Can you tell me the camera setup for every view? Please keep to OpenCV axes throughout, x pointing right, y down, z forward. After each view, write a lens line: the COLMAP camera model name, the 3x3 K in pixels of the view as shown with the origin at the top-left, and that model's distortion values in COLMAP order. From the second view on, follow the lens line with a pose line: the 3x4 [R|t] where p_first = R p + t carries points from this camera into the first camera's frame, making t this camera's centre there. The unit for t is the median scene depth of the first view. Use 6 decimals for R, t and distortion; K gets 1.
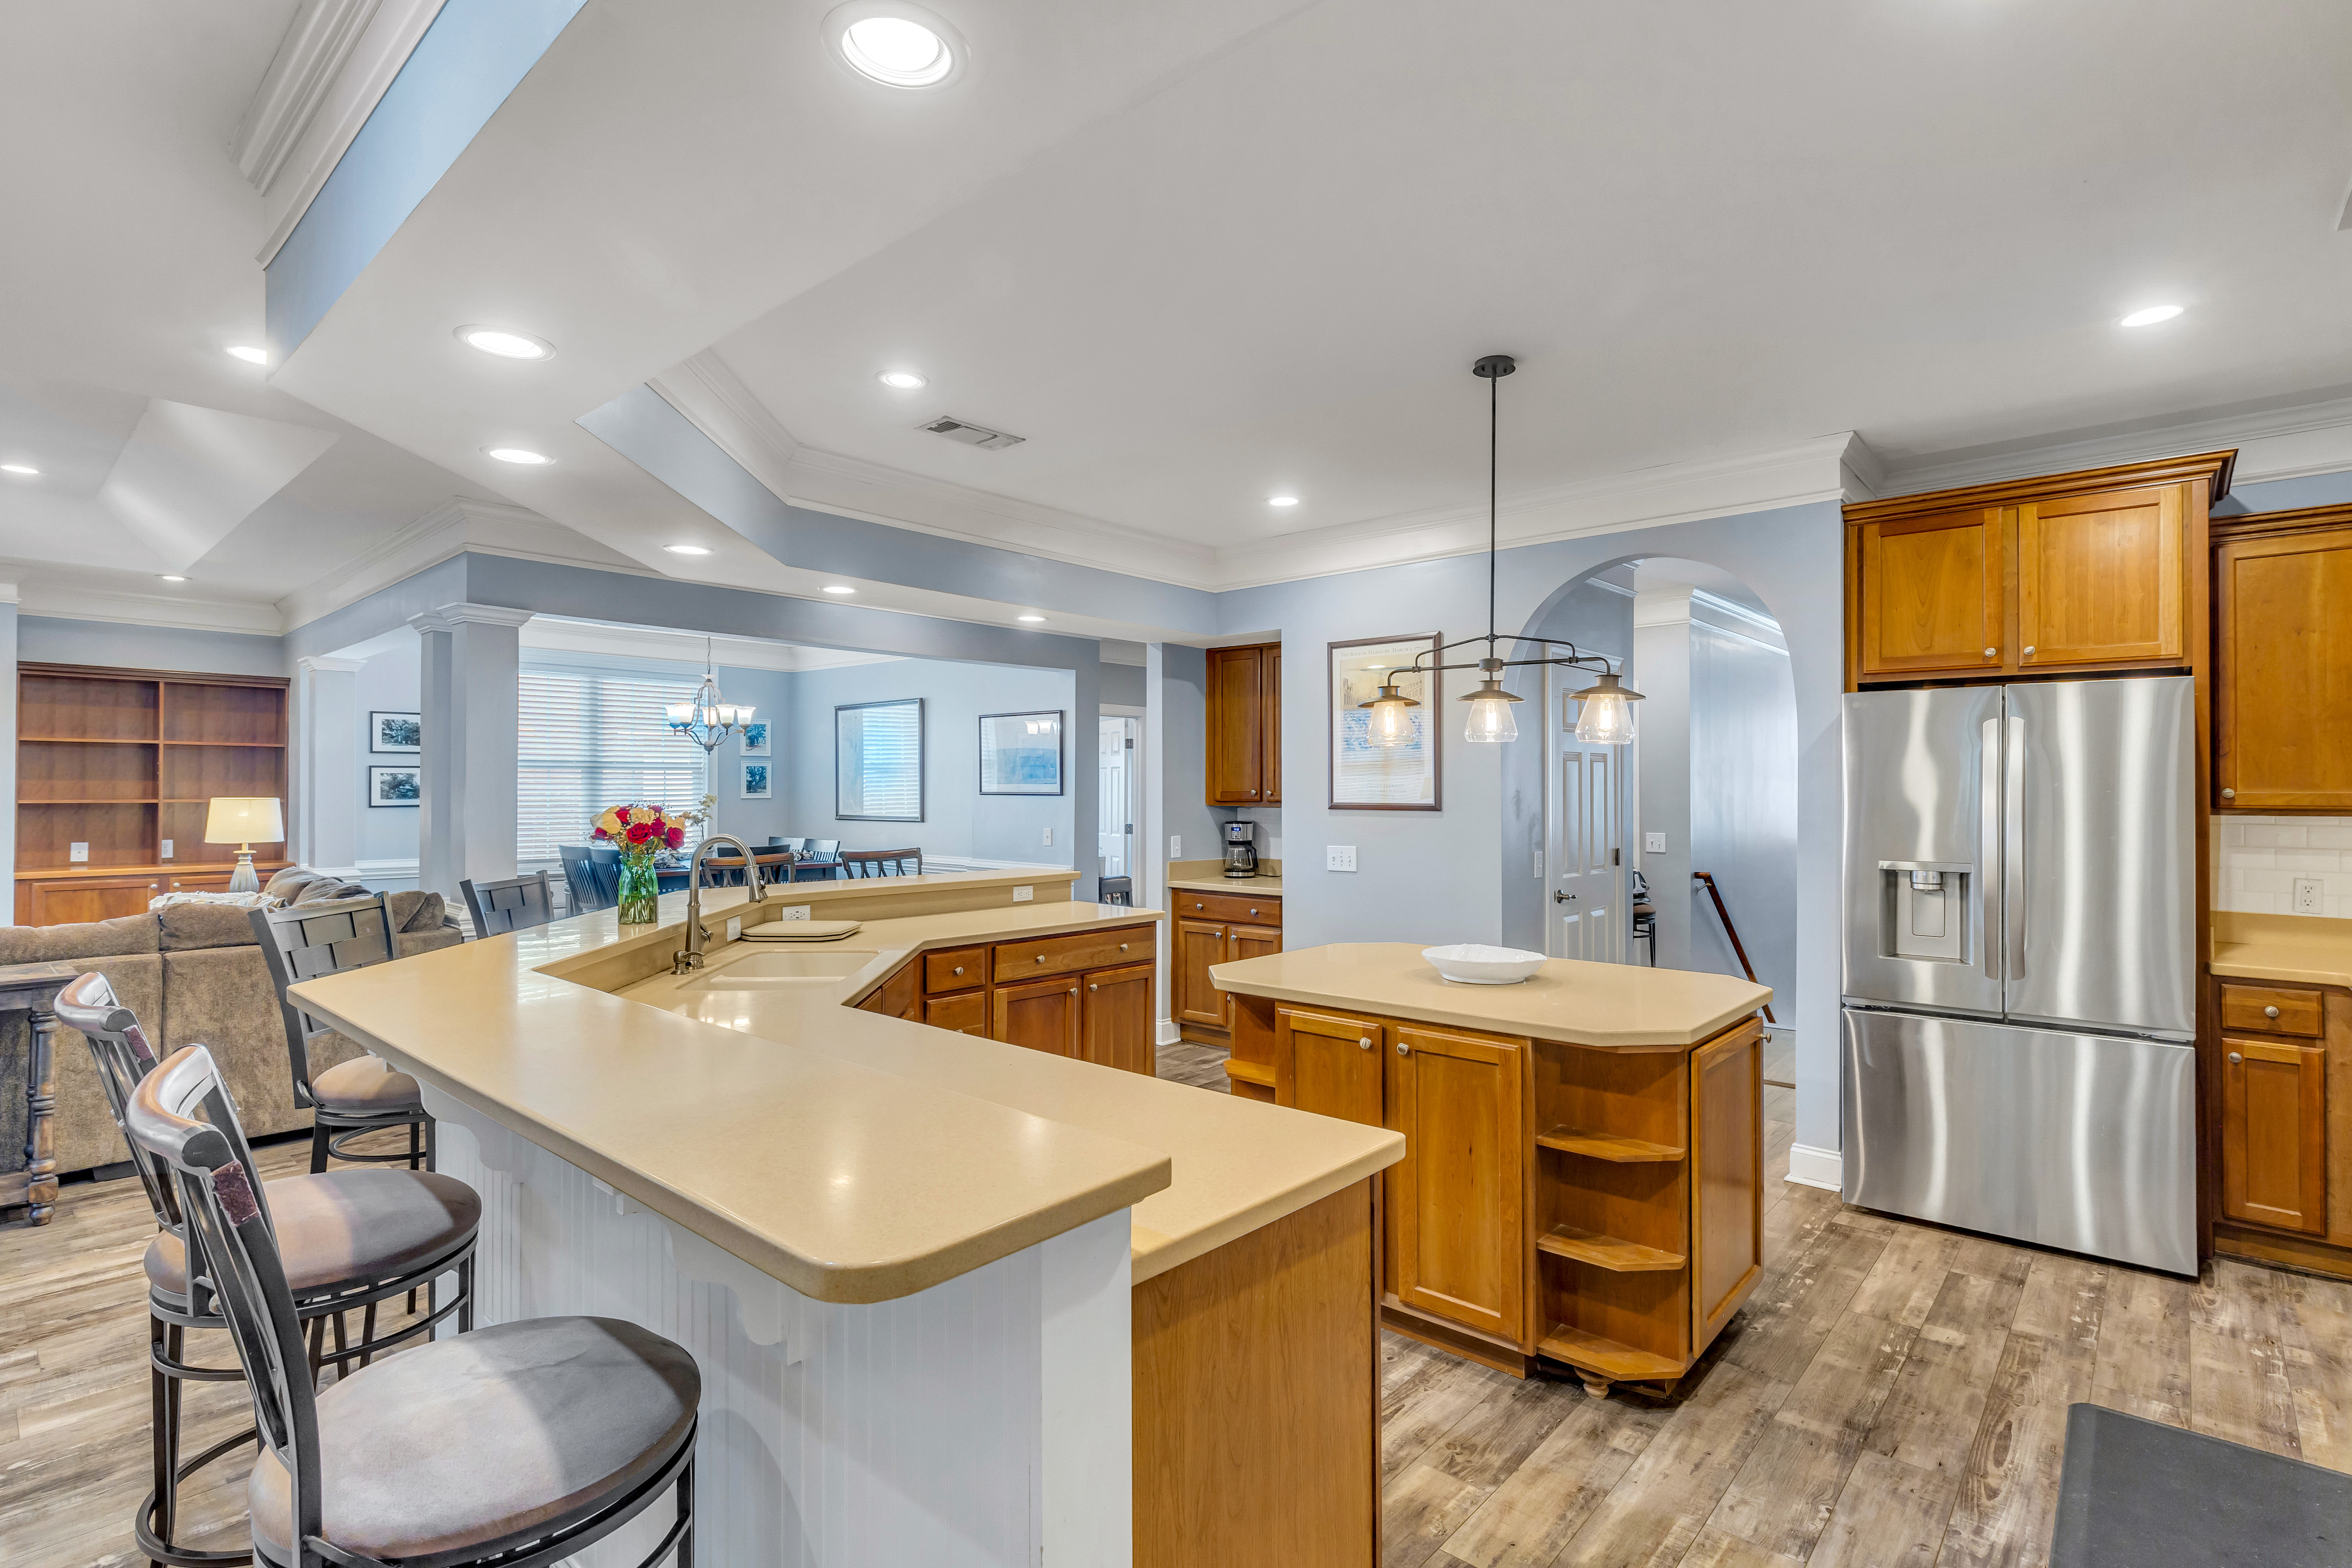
lens RADIAL K [[1108.6, 0, 1187.0], [0, 1108.6, 791.0], [0, 0, 1]] dist [0.000352, -0.001517]
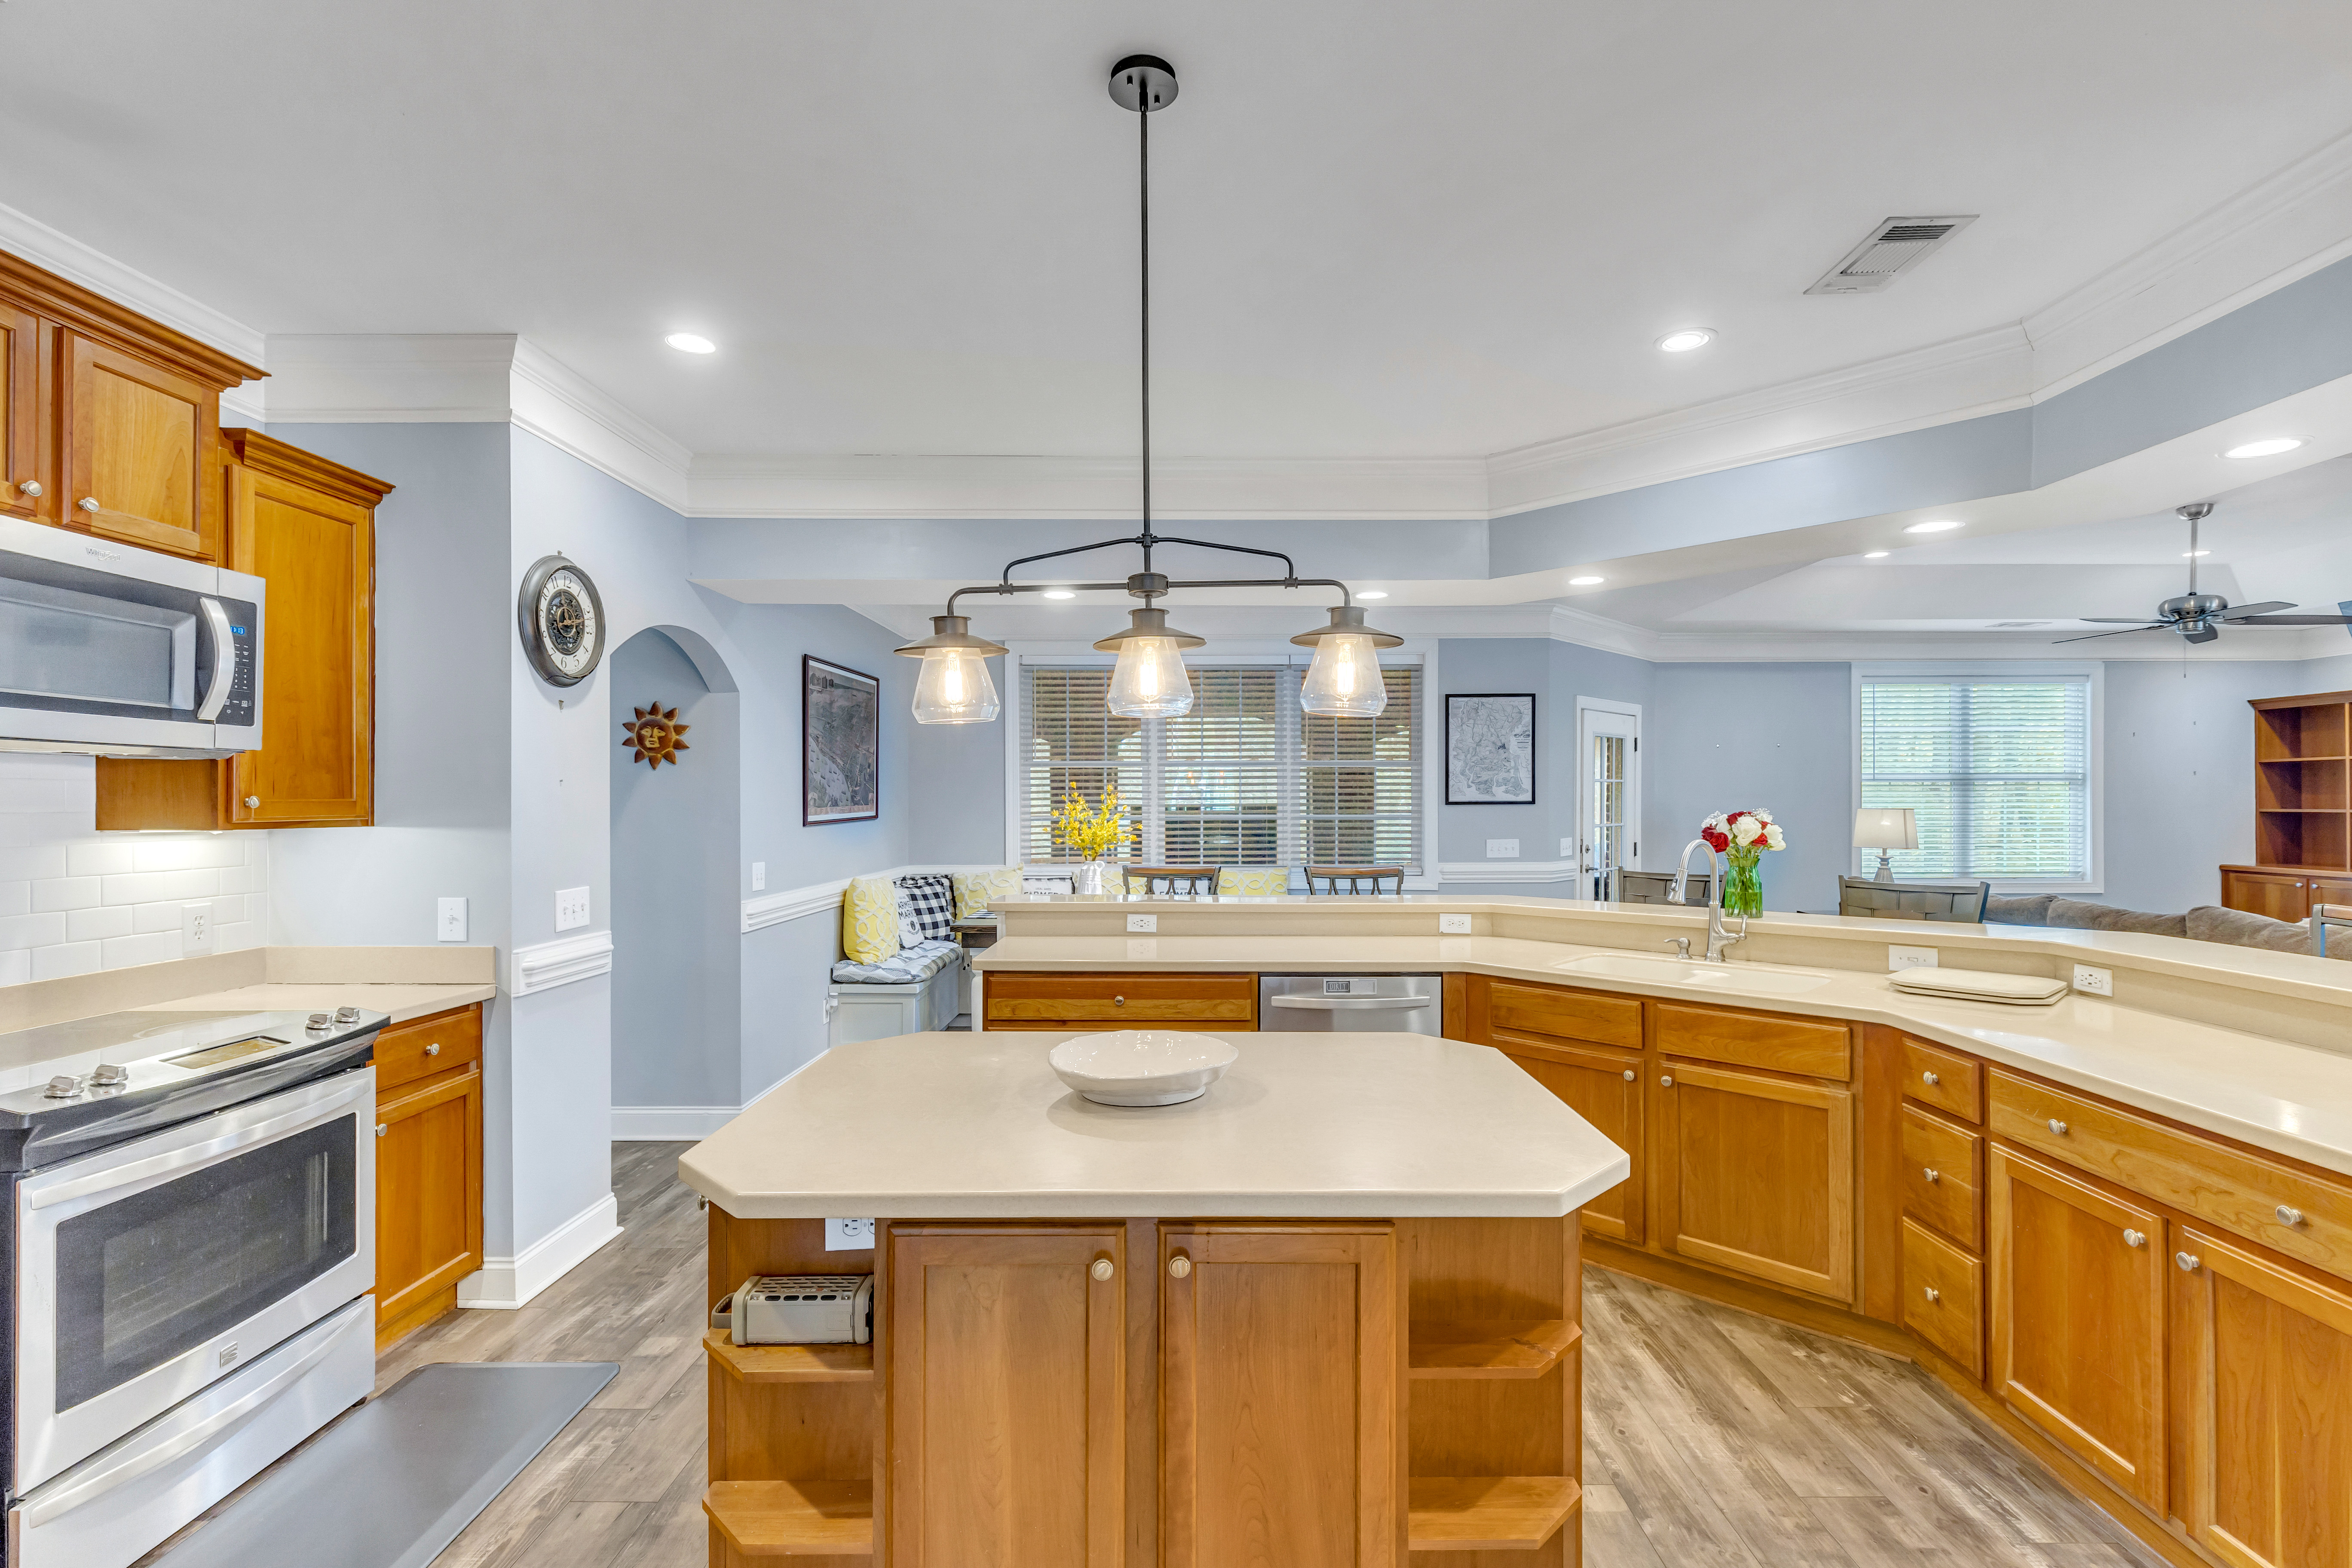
lens RADIAL K [[1063.4, 0, 1180.7], [0, 1063.4, 804.9], [0, 0, 1]] dist [0.002289, -0.001298]
pose [[-0.752288, -0.000441, -0.658834, 0.375976], [-0.001541, 0.999998, 0.001091, 0.003218], [0.658833, 0.001836, -0.752287, 0.851627]]
